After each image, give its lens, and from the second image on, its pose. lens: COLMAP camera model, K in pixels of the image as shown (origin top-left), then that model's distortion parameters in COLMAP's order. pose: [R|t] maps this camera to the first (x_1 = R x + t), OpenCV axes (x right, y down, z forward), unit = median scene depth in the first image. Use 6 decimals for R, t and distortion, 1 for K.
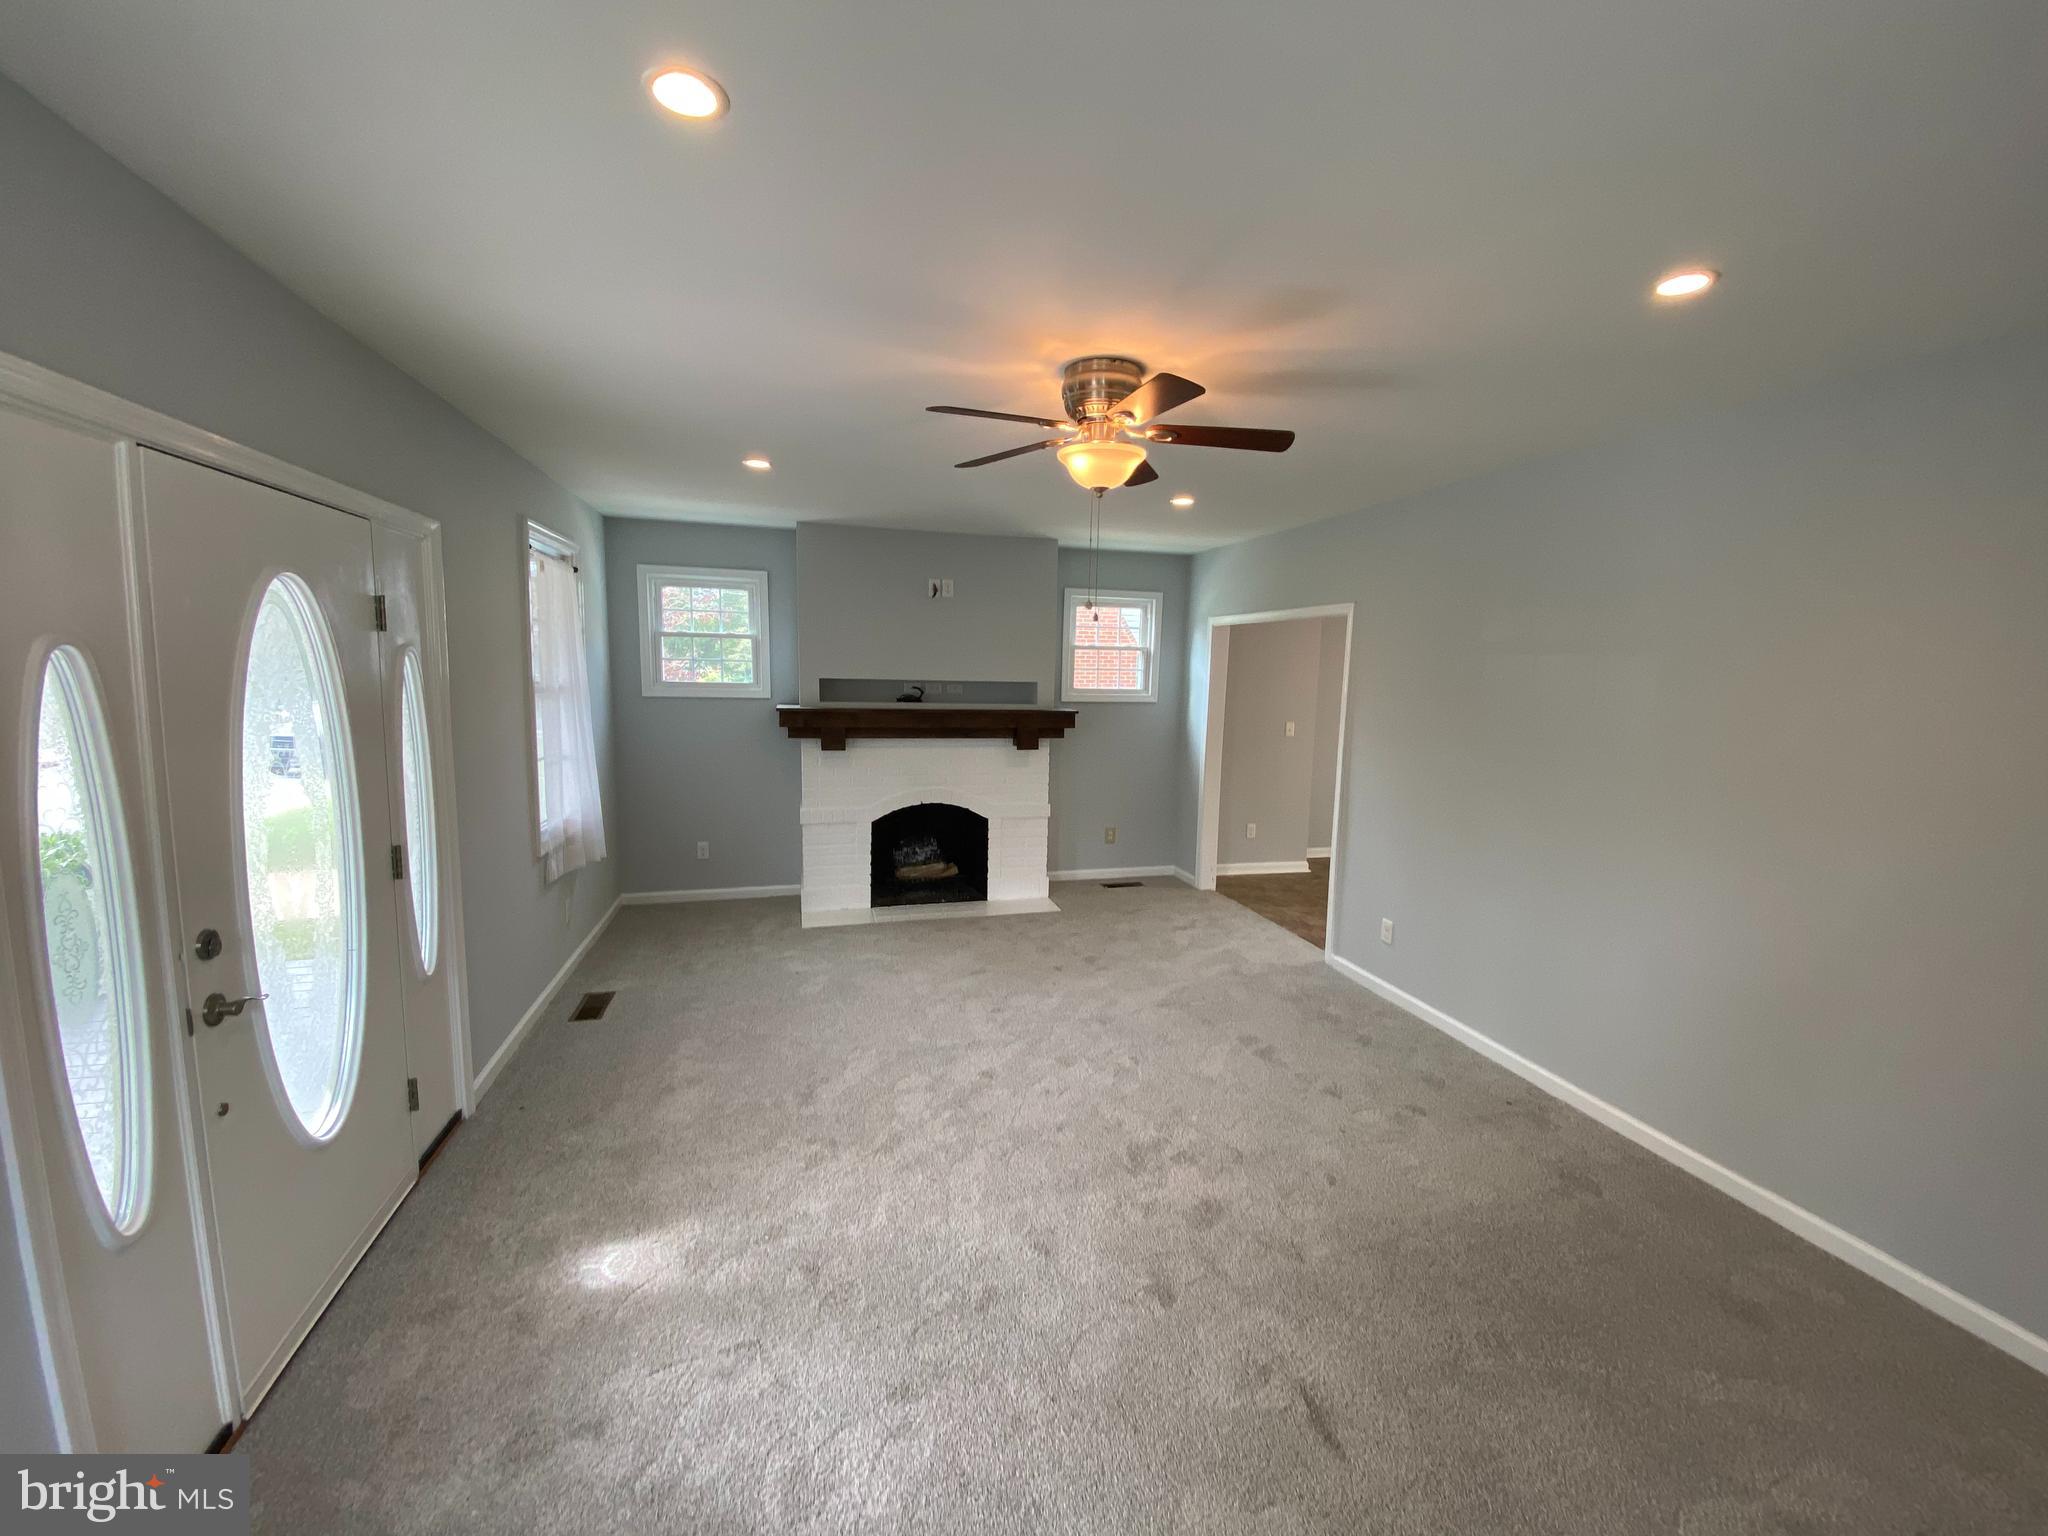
lens RADIAL K [[830.0, 0, 1023.3], [0, 830.0, 763.2], [0, 0, 1]] dist [0.015088, -0.016849]
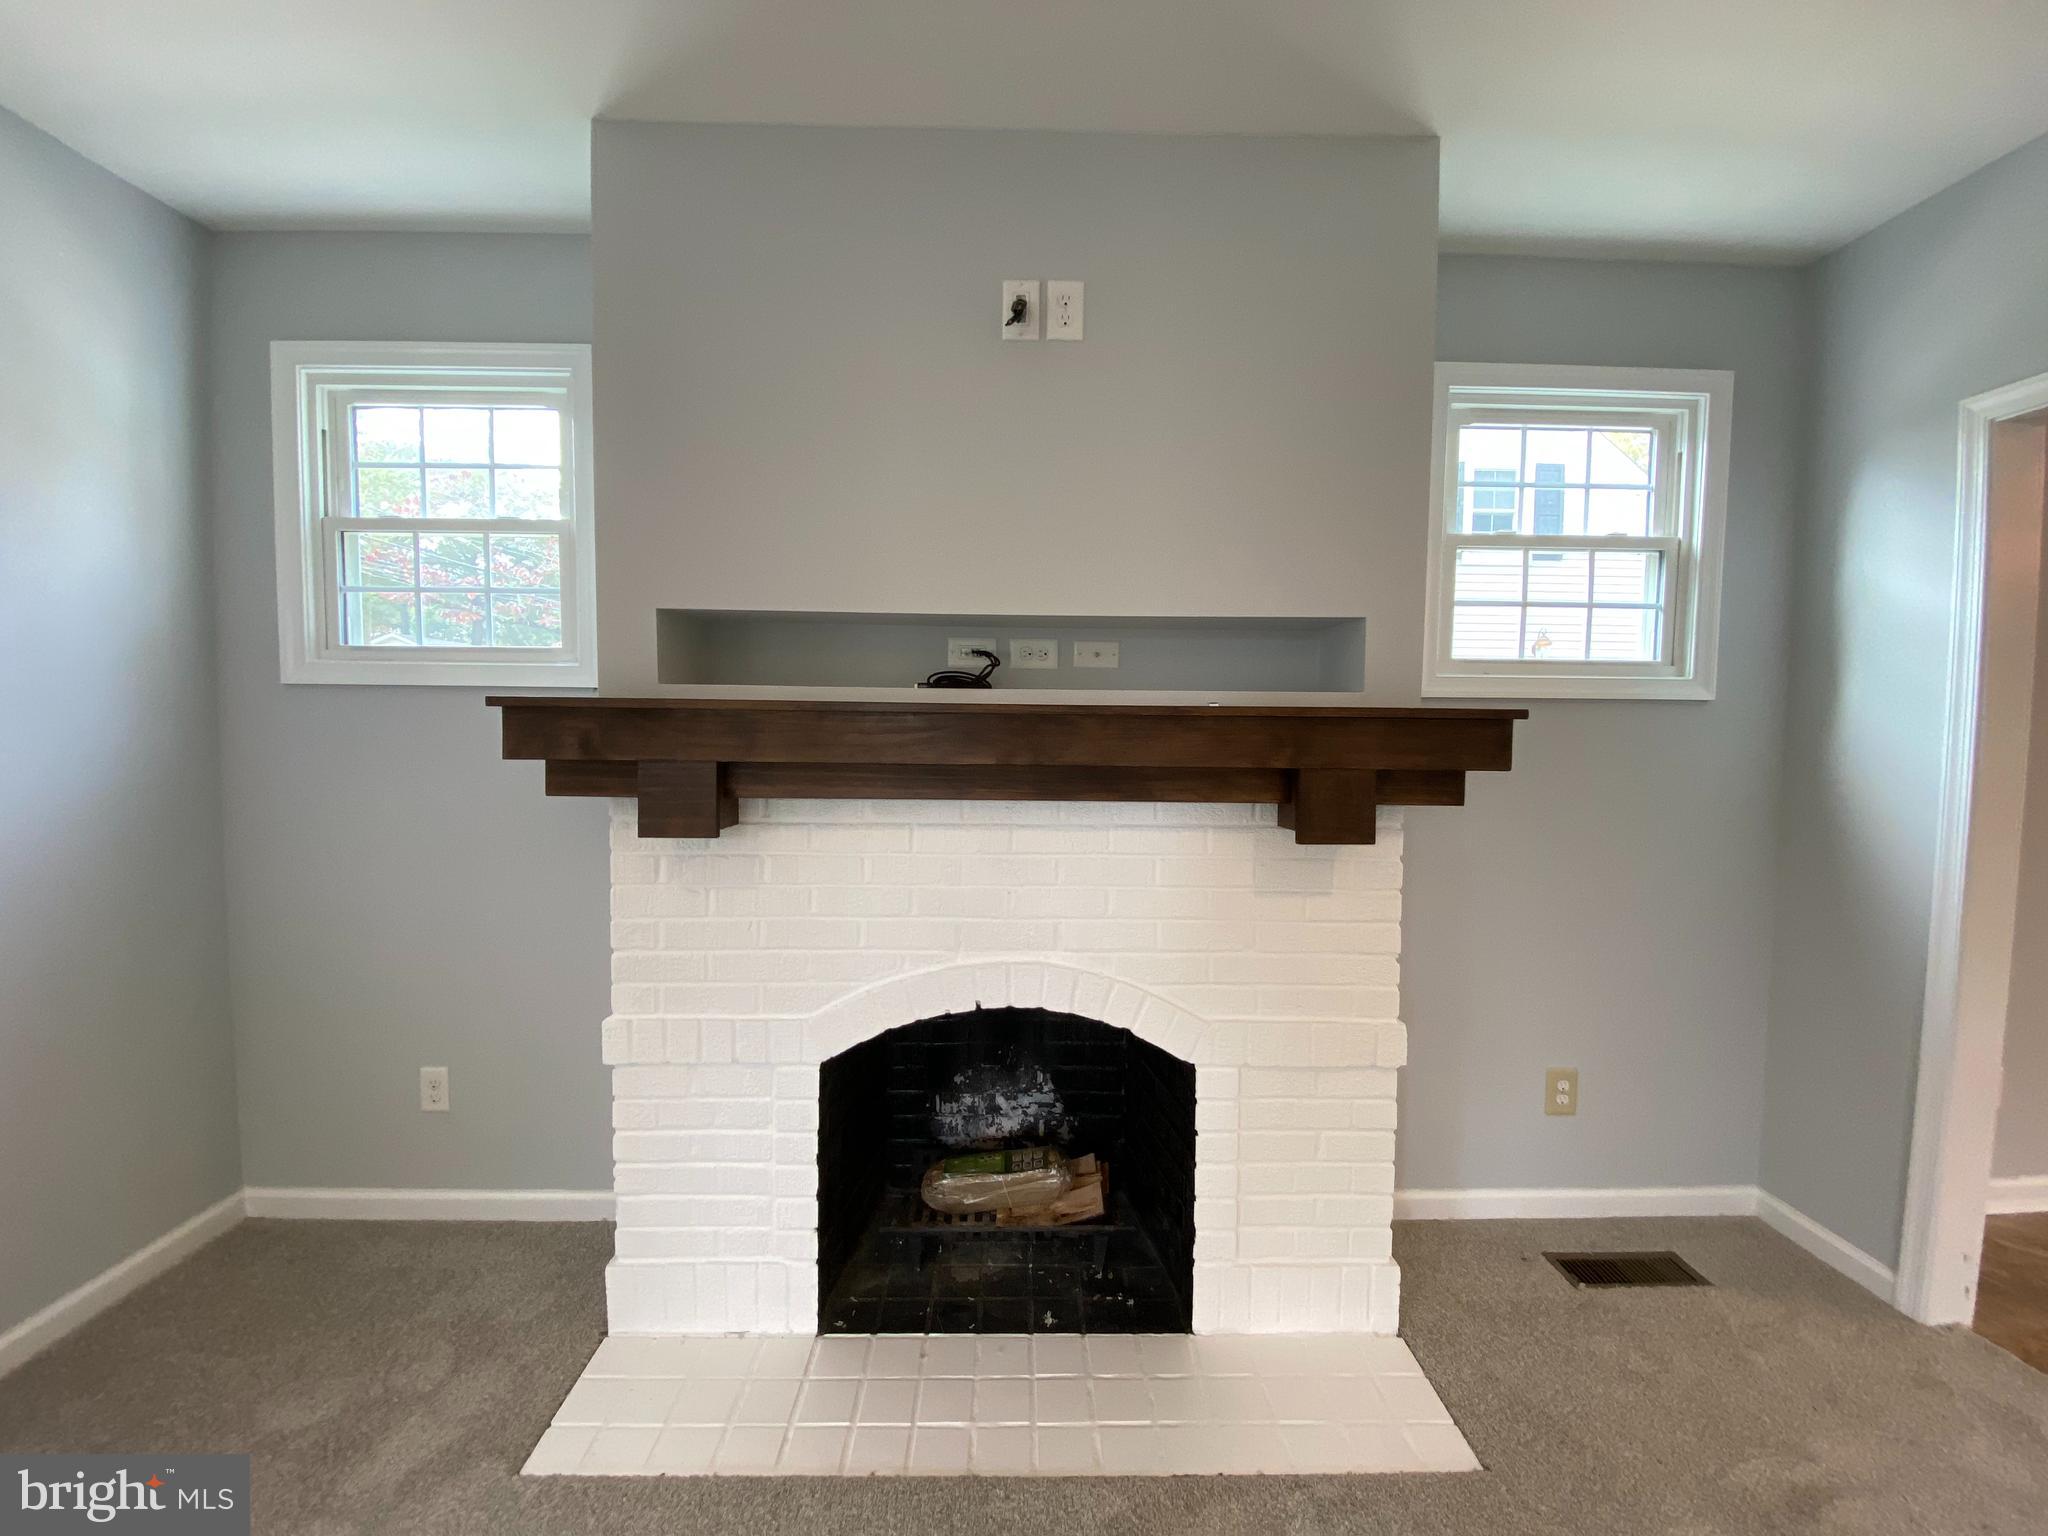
lens RADIAL K [[830.0, 0, 1039.1], [0, 830.0, 769.5], [0, 0, 1]] dist [0.015088, -0.016849]
pose [[0.973204, 0.003024, -0.229923, -0.028597], [-0.017386, 0.998019, -0.060462, -0.022789], [0.229285, 0.062839, 0.971329, 0.689467]]
